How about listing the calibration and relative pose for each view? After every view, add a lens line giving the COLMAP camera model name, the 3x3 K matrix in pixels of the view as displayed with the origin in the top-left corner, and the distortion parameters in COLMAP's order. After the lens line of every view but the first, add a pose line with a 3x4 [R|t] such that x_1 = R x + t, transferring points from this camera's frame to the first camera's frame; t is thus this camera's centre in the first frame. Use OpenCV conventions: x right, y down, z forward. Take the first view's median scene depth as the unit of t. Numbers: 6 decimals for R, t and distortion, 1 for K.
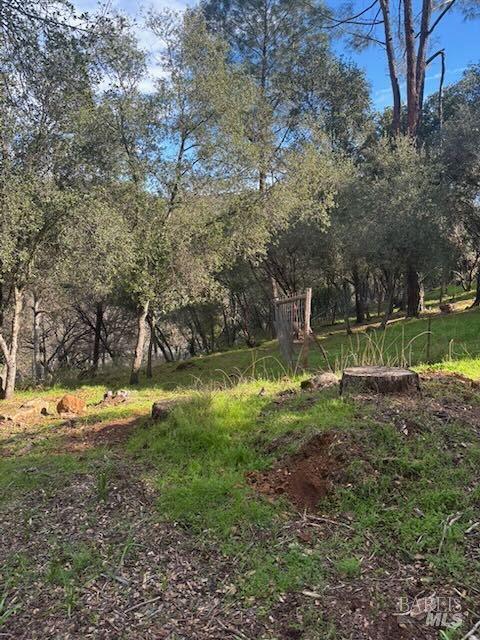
lens RADIAL K [[484.6, 0, 239.6], [0, 484.6, 319.1], [0, 0, 1]] dist [0.002047, -0.000700]
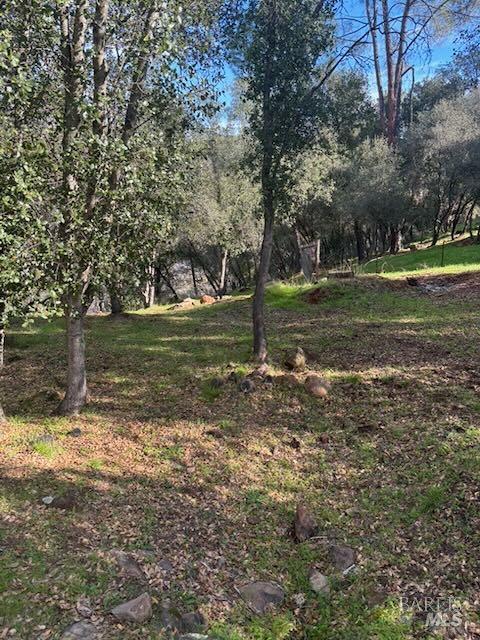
lens RADIAL K [[484.6, 0, 240.6], [0, 484.6, 320.6], [0, 0, 1]] dist [0.002047, -0.000700]
pose [[0.998631, -0.029322, -0.043327, -0.060909], [0.033966, 0.993278, 0.110657, 0.020934], [0.039791, -0.111977, 0.992914, -0.630428]]
